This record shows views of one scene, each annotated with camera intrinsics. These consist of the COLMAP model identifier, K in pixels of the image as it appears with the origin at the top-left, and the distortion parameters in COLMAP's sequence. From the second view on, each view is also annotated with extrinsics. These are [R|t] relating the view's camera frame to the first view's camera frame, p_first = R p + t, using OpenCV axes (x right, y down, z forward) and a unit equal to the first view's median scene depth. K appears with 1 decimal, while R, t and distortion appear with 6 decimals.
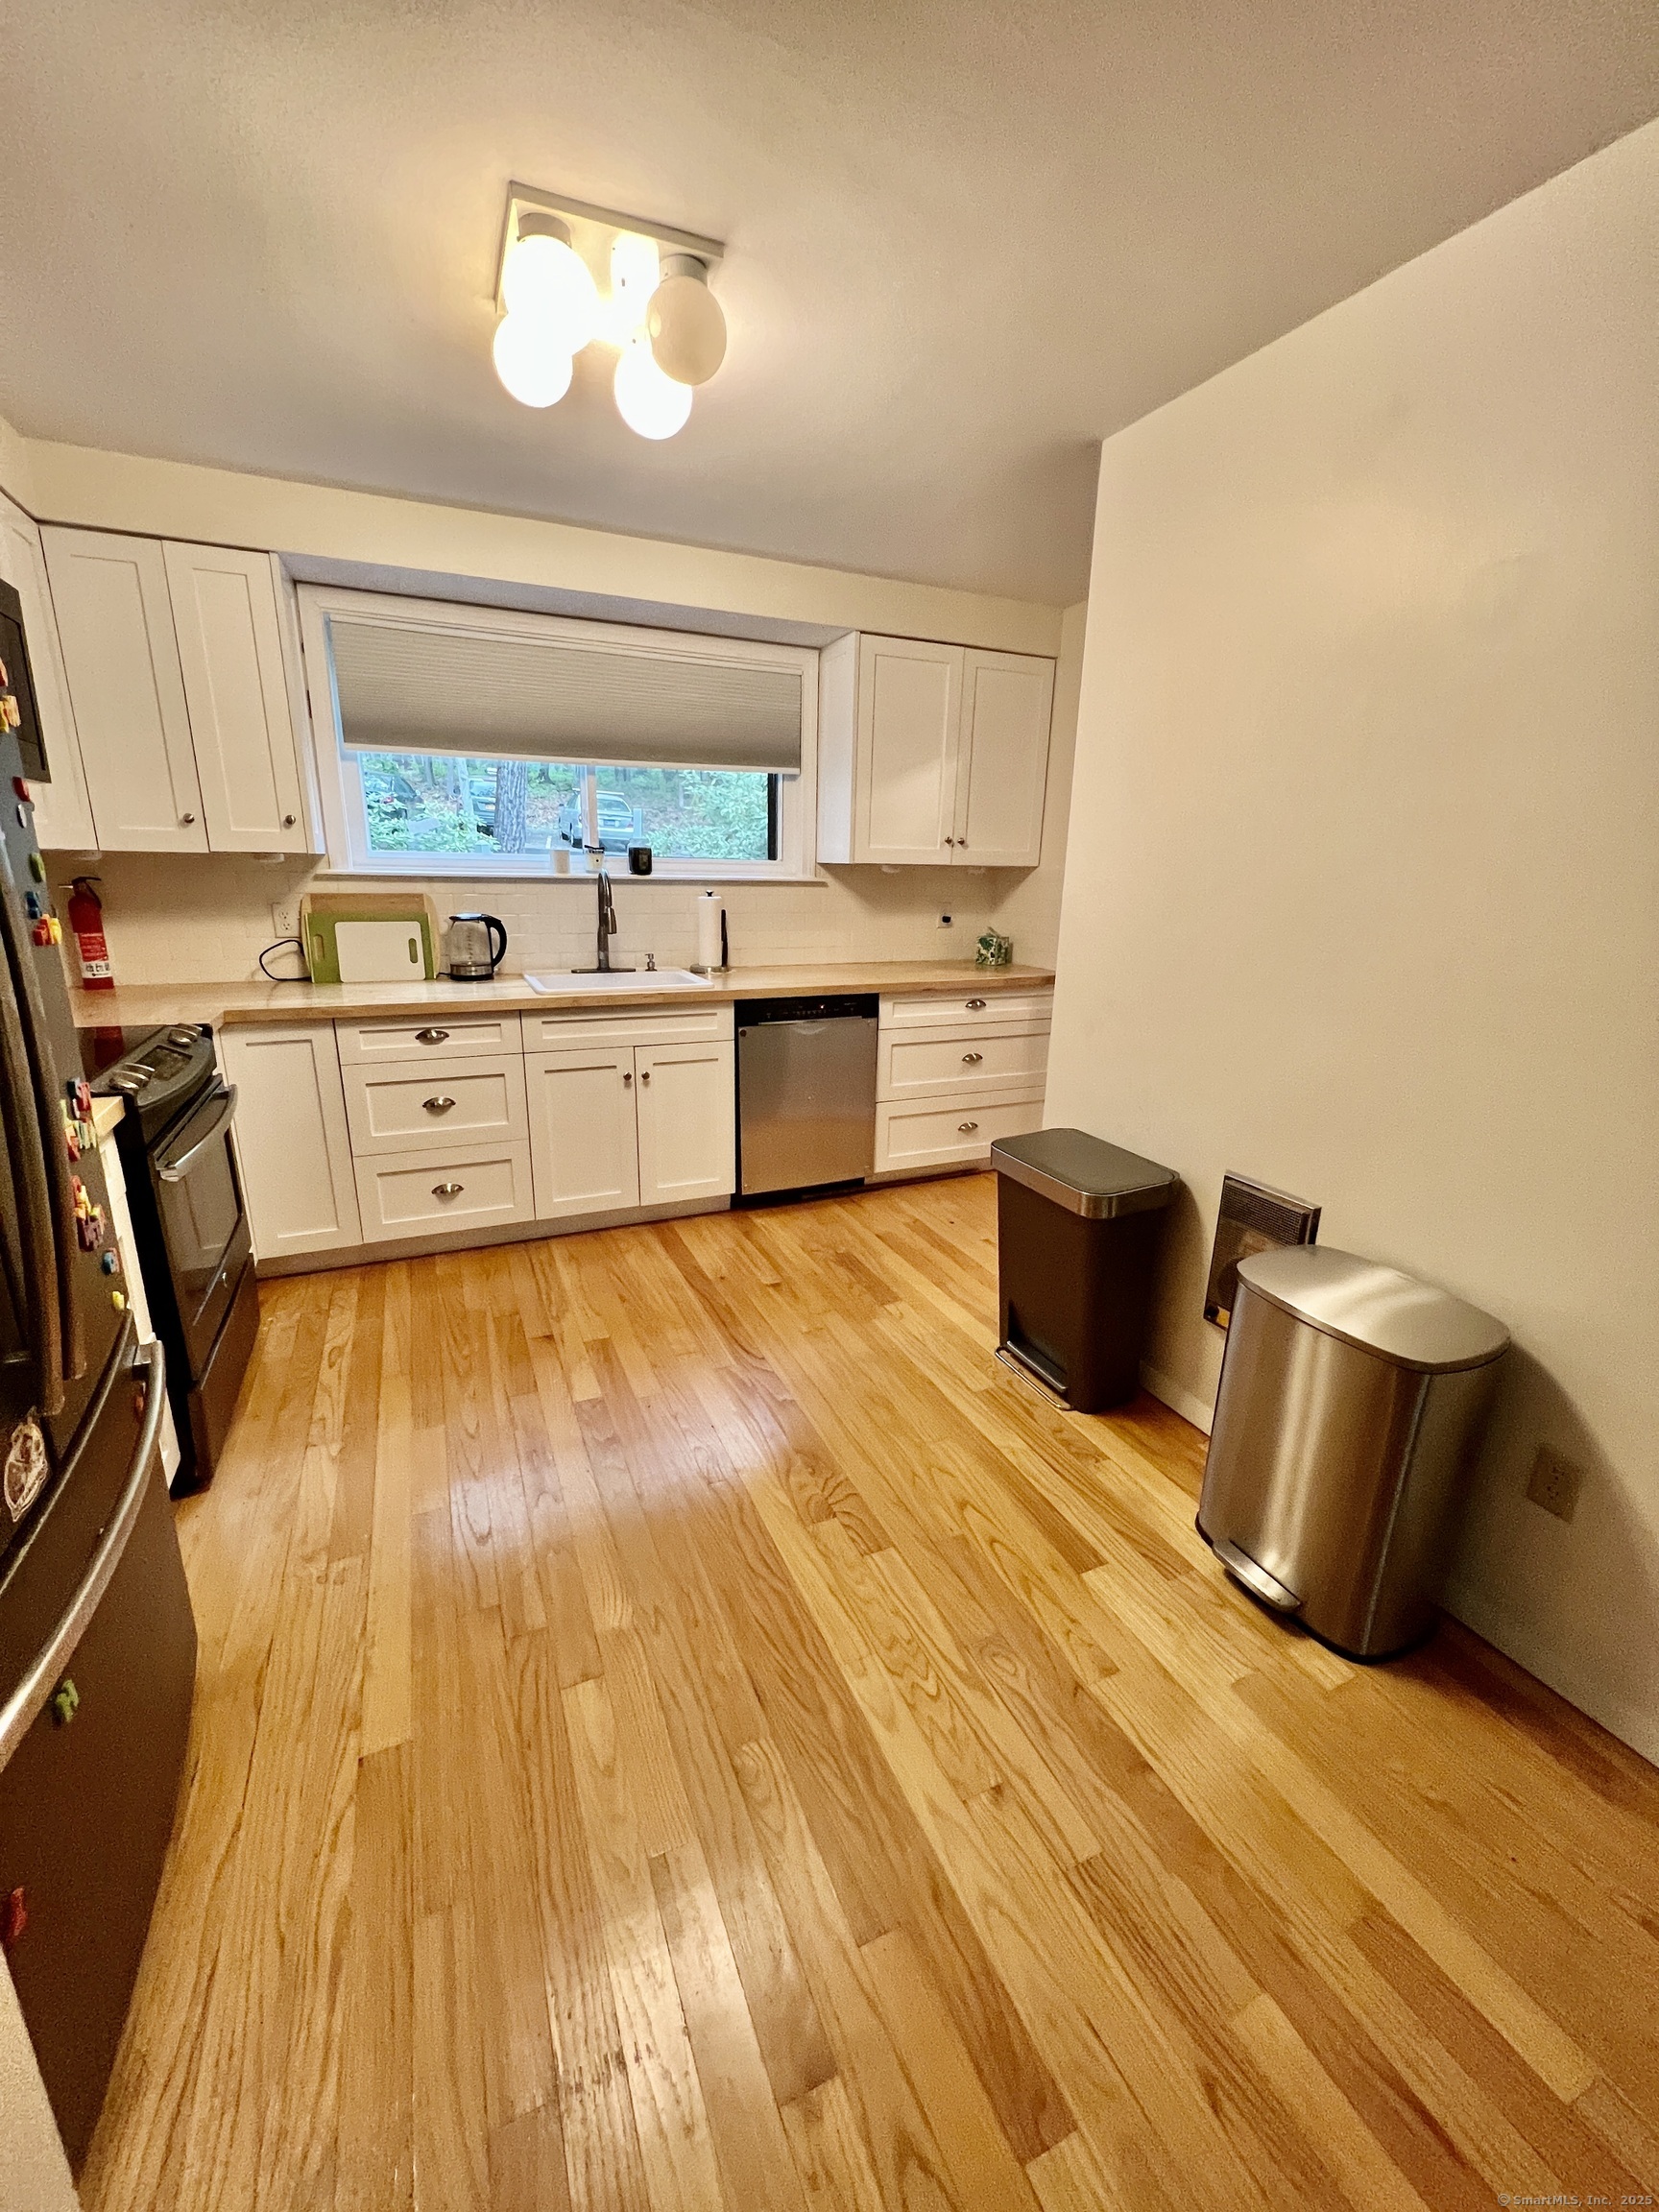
lens RADIAL K [[884.6, 0, 827.7], [0, 884.6, 1108.0], [0, 0, 1]] dist [-0.003129, 0.000199]
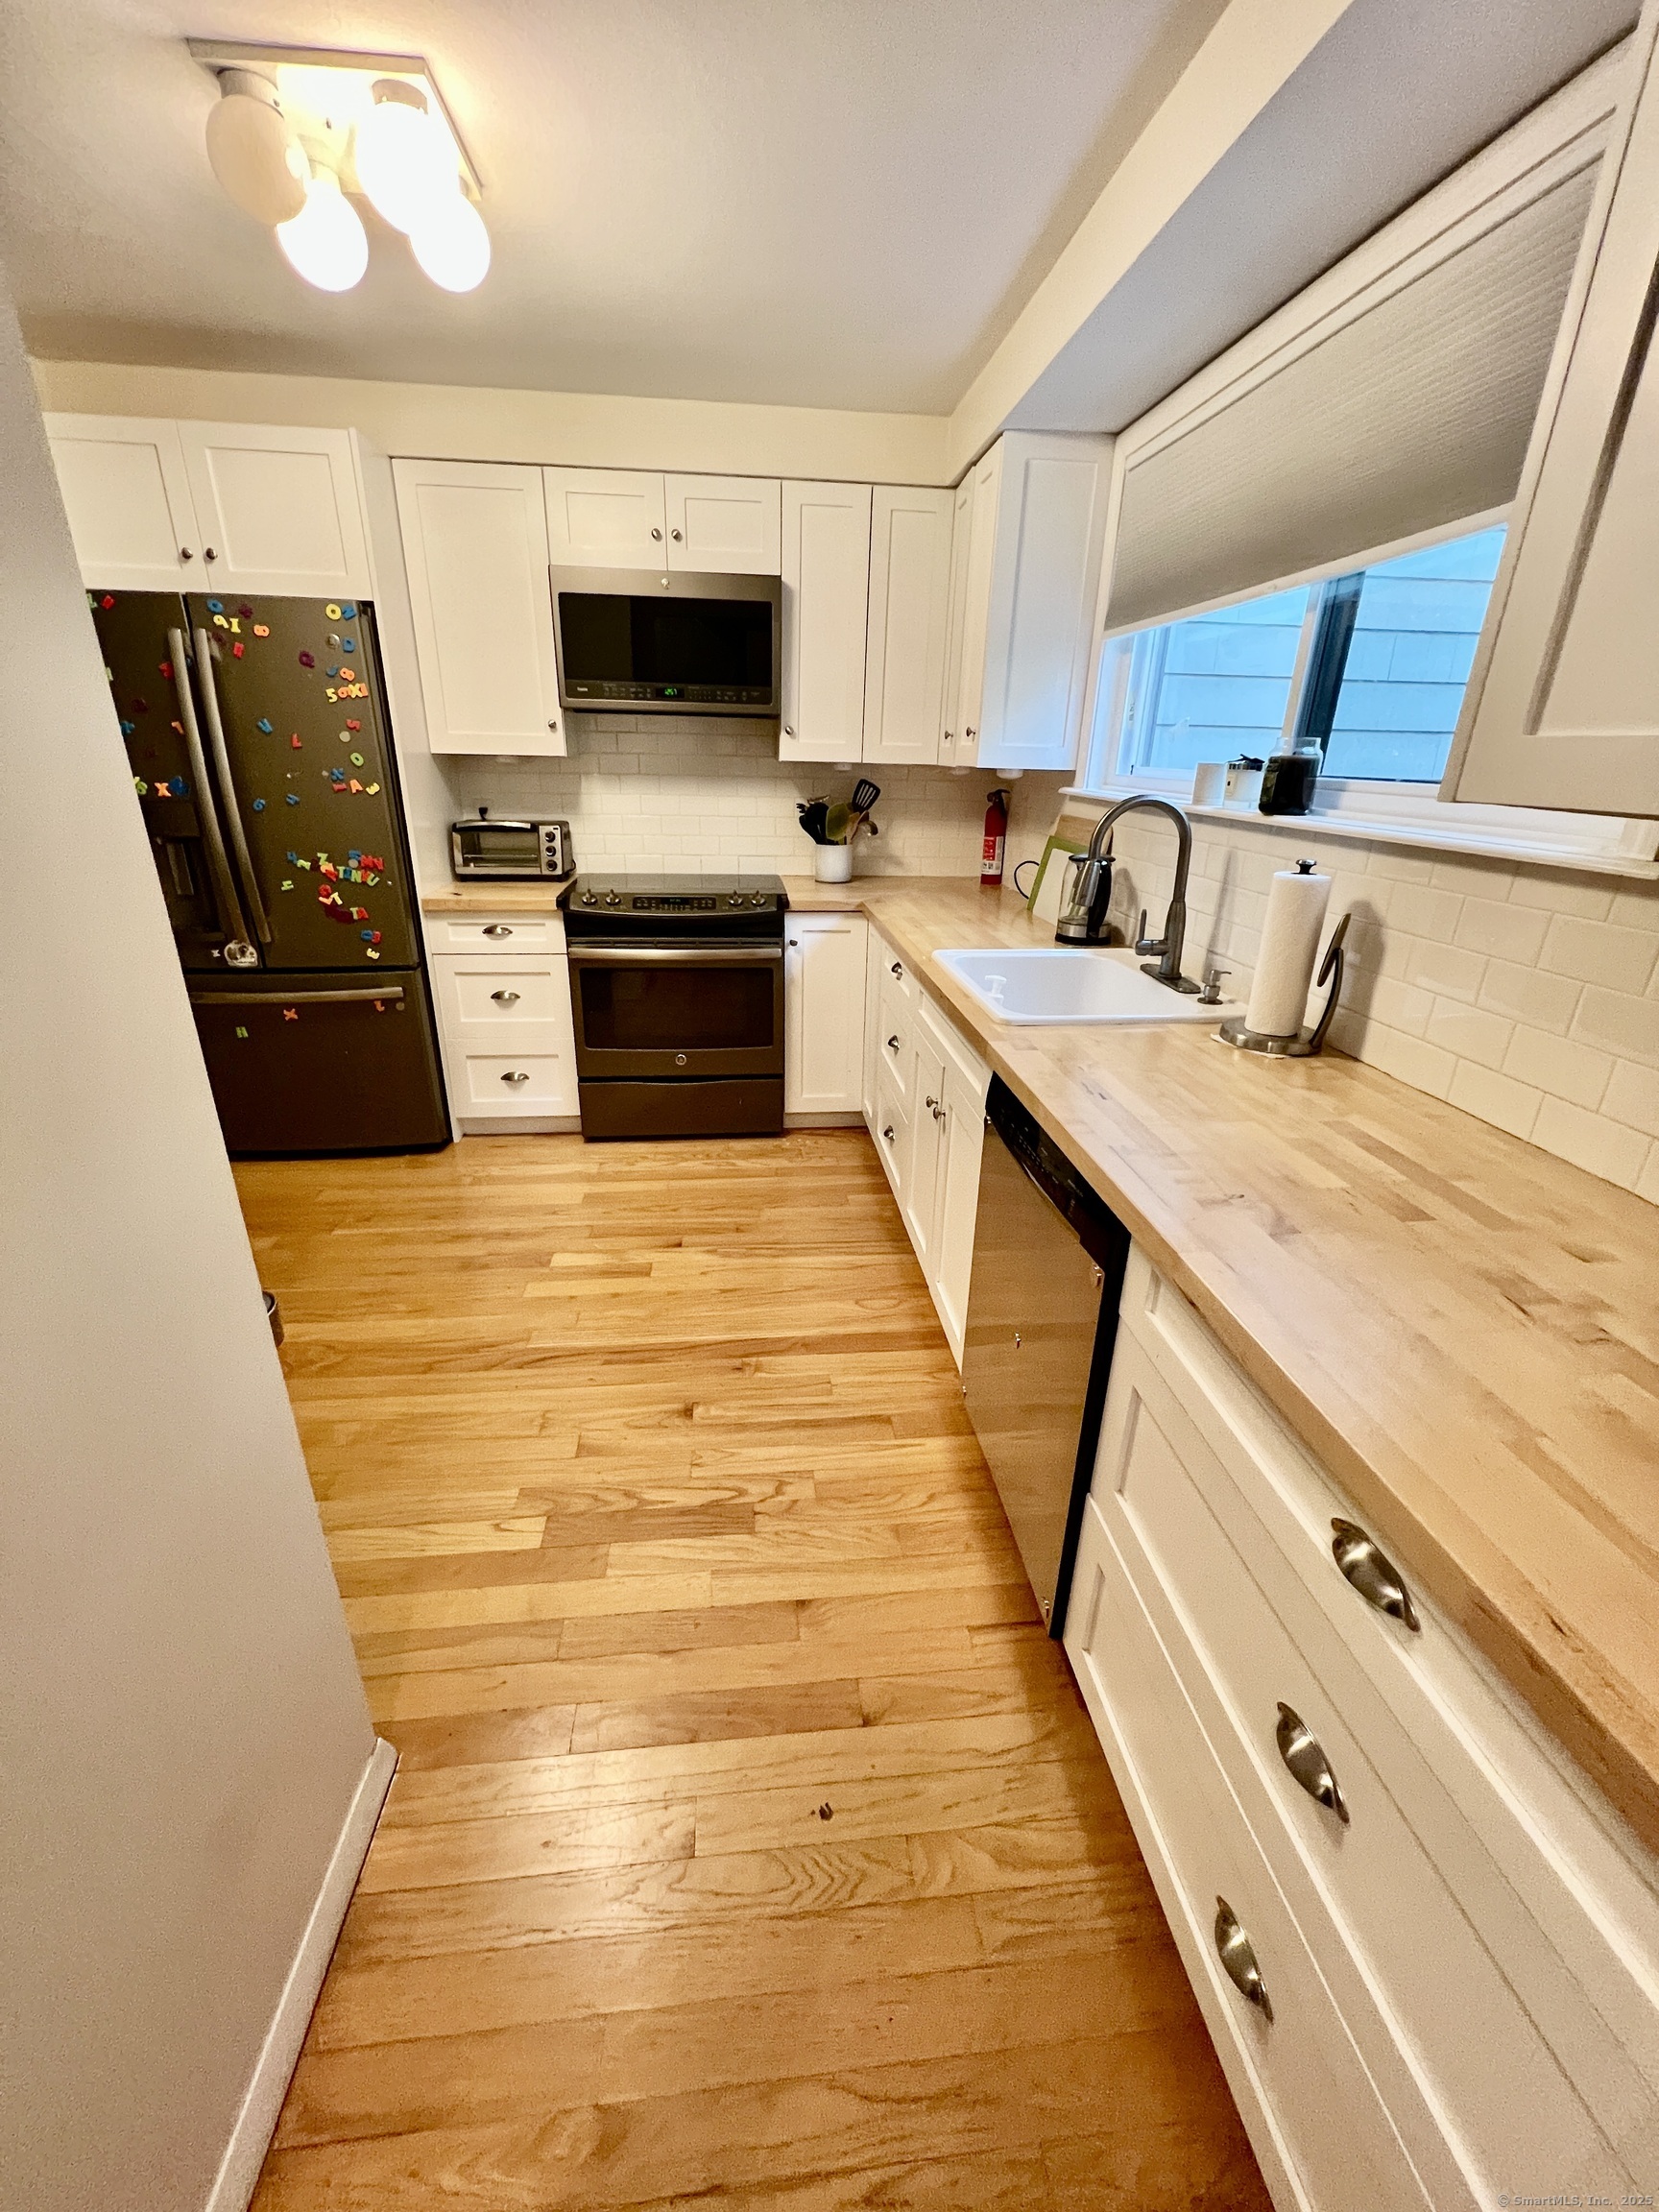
lens RADIAL K [[884.6, 0, 825.6], [0, 884.6, 1109.0], [0, 0, 1]] dist [-0.003129, 0.000199]
pose [[-0.316157, 0.332448, -0.888551, 0.454549], [-0.281998, 0.861328, 0.422601, -0.334357], [0.905827, 0.384178, -0.178565, 1.189461]]
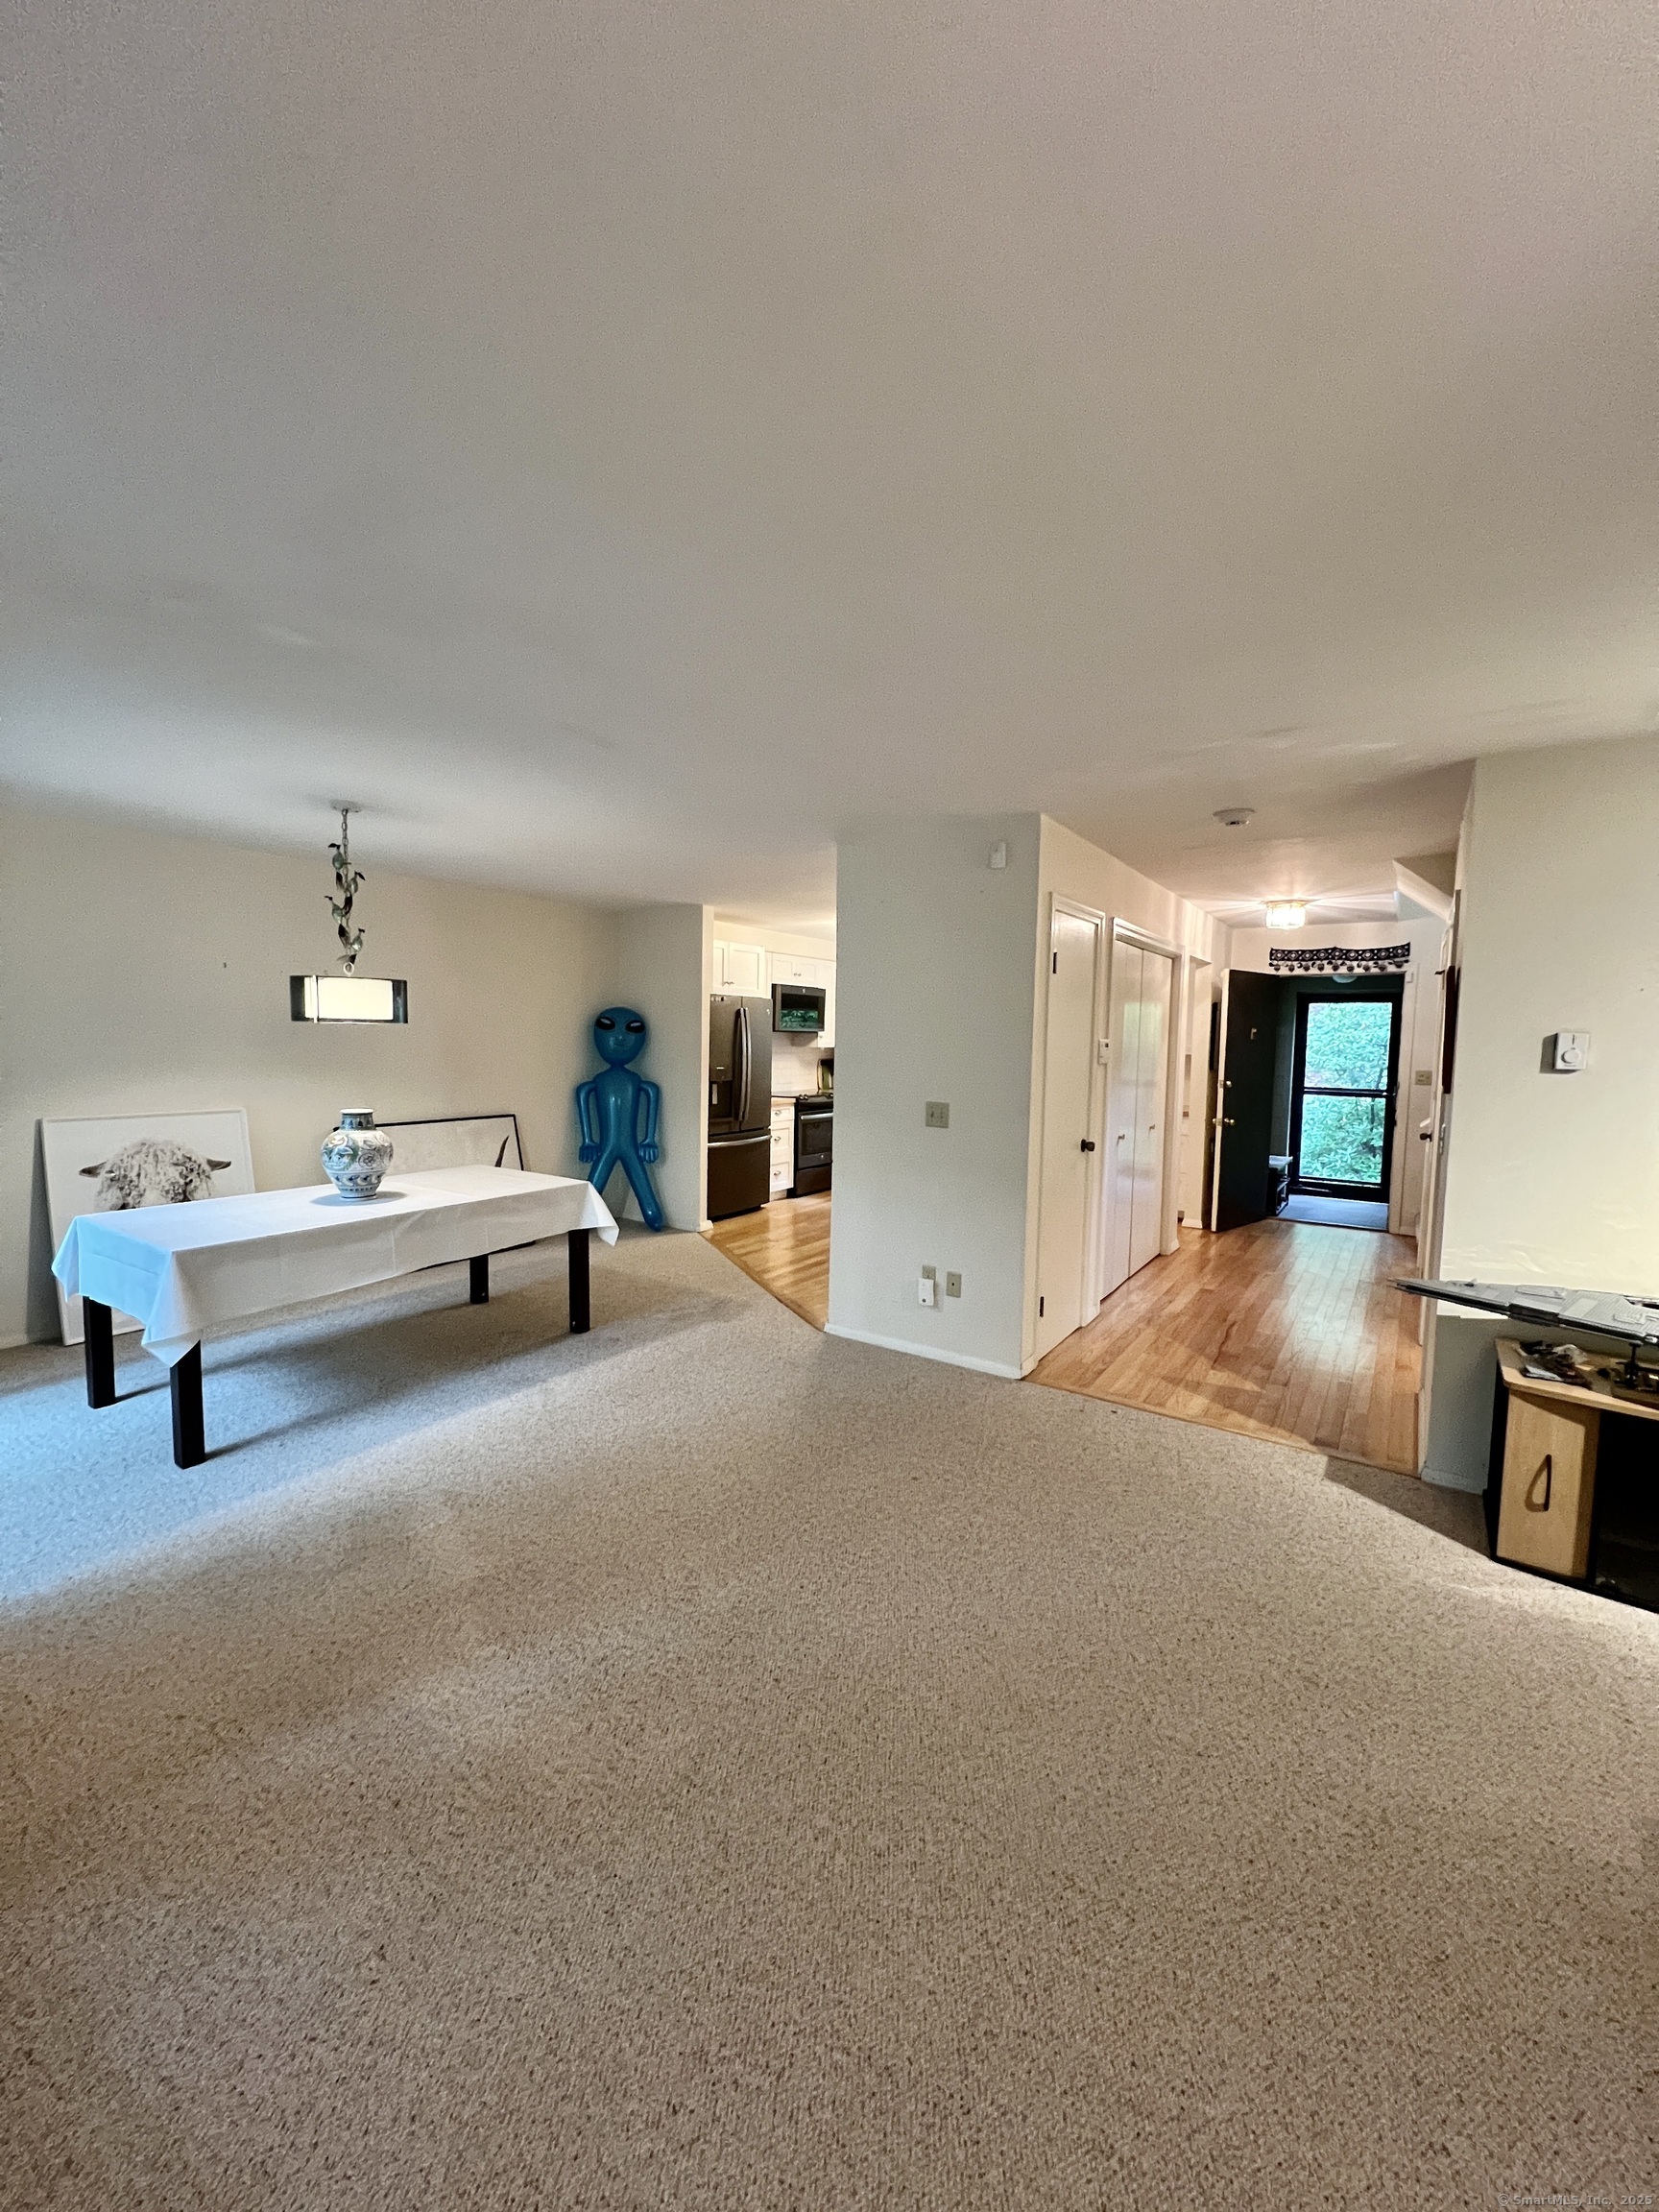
lens RADIAL K [[883.6, 0, 824.1], [0, 883.6, 1109.3], [0, 0, 1]] dist [0.002214, 0.000345]
pose [[0.523923, 0.053226, -0.850101, 1.964562], [-0.231498, 0.969375, -0.081980, 0.236823], [0.819703, 0.239748, 0.520199, -0.782182]]
